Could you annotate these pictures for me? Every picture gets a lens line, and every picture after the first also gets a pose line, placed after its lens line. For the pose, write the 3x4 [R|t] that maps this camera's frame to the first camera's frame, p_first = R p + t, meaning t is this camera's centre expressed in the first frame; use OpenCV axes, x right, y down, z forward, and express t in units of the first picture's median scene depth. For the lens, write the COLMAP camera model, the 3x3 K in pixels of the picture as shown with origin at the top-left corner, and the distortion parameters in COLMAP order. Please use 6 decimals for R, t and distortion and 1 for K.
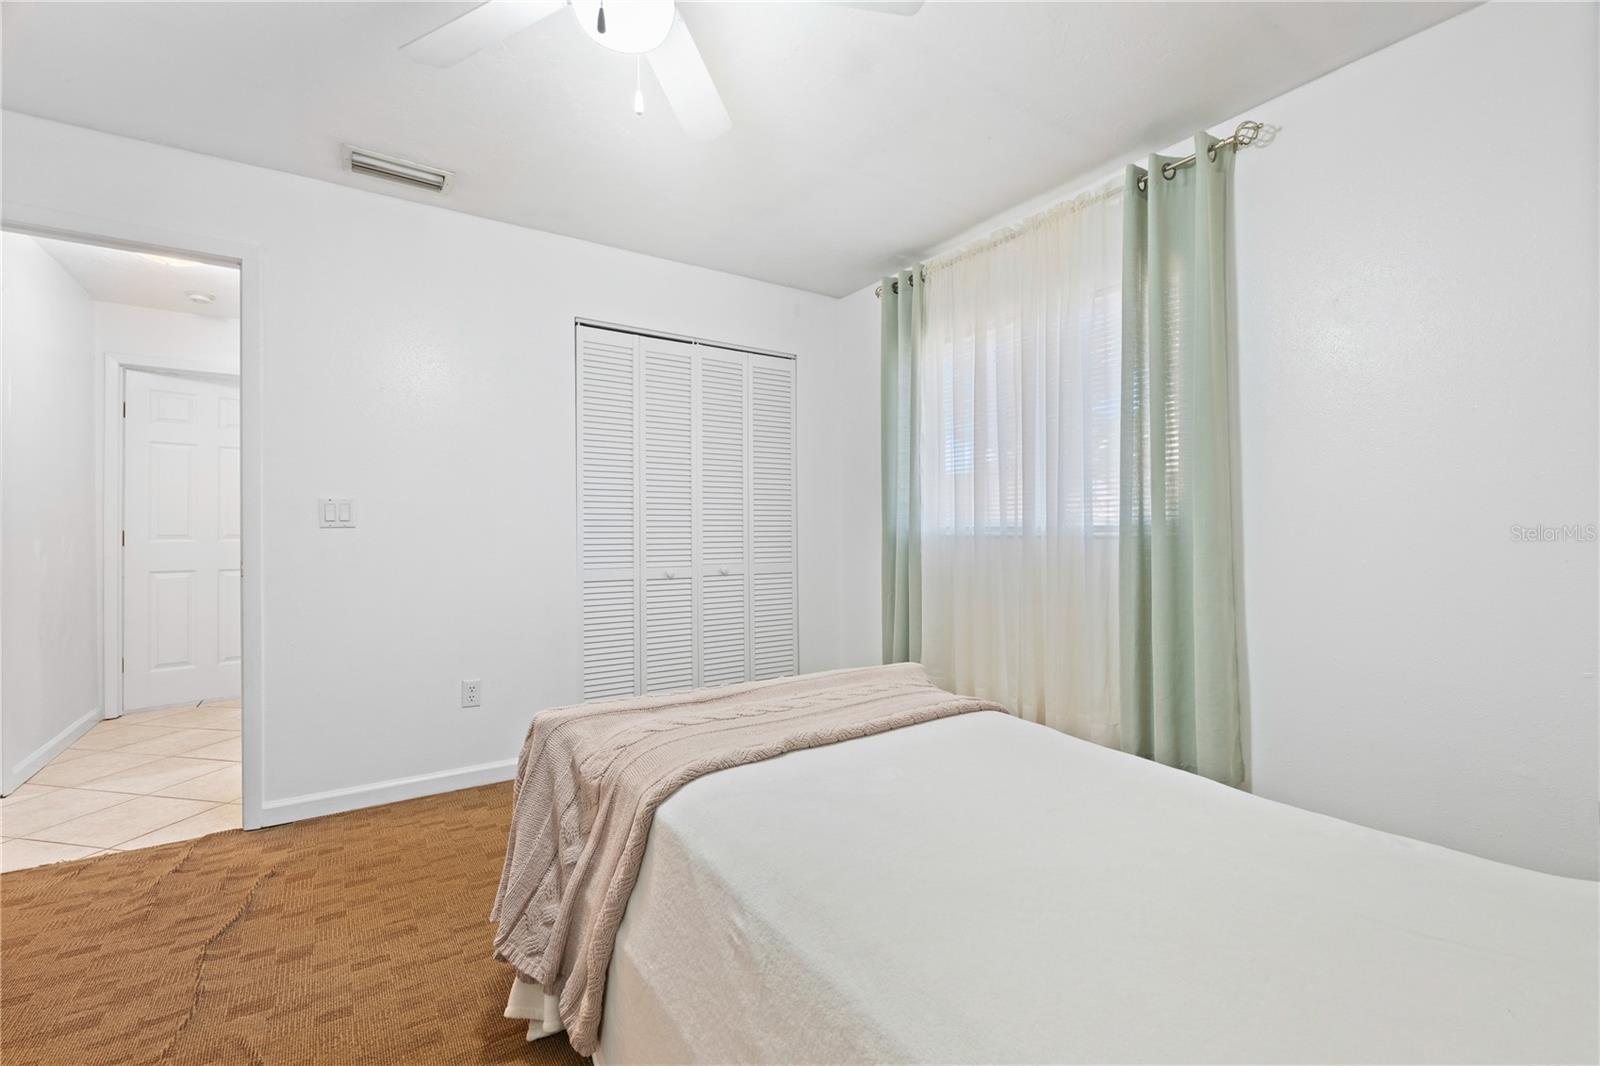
lens RADIAL K [[707.1, 0, 792.7], [0, 707.1, 534.8], [0, 0, 1]] dist [-0.004458, 0.001278]
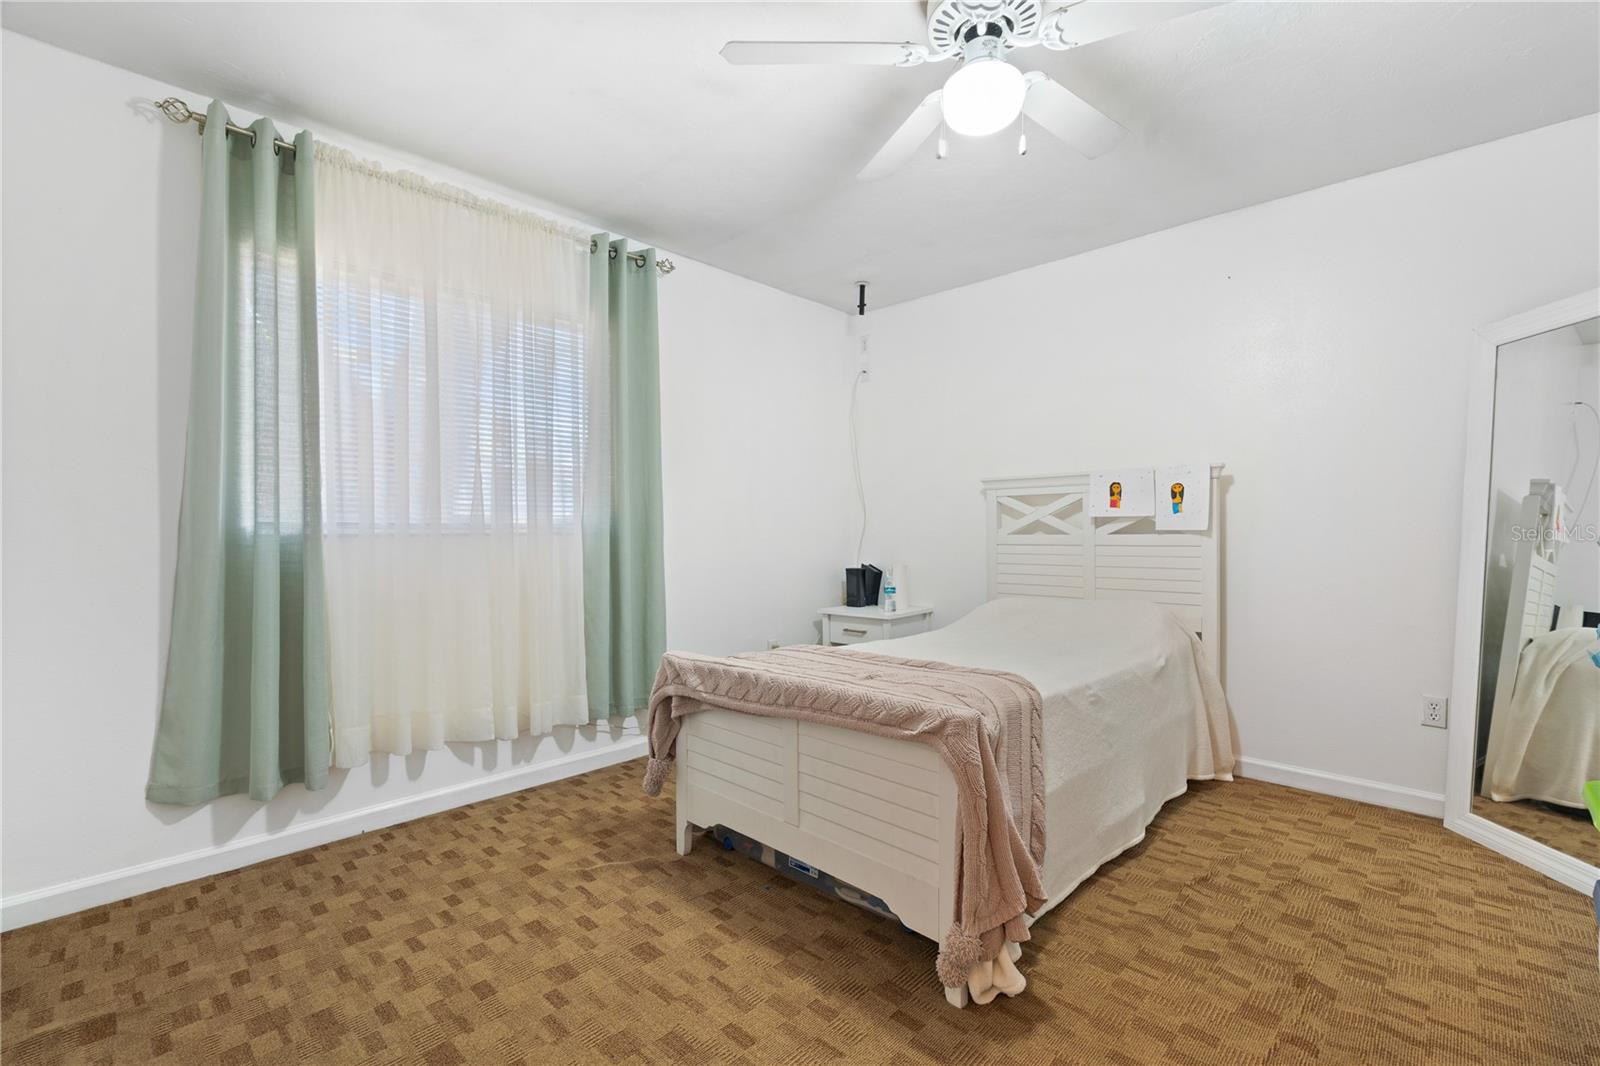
lens RADIAL K [[707.1, 0, 792.1], [0, 707.1, 537.0], [0, 0, 1]] dist [-0.004458, 0.001278]
pose [[-0.168838, 0.005984, 0.985626, -0.630345], [-0.000010, 0.999982, -0.006073, -0.000461], [-0.985644, -0.001035, -0.168835, 0.748809]]
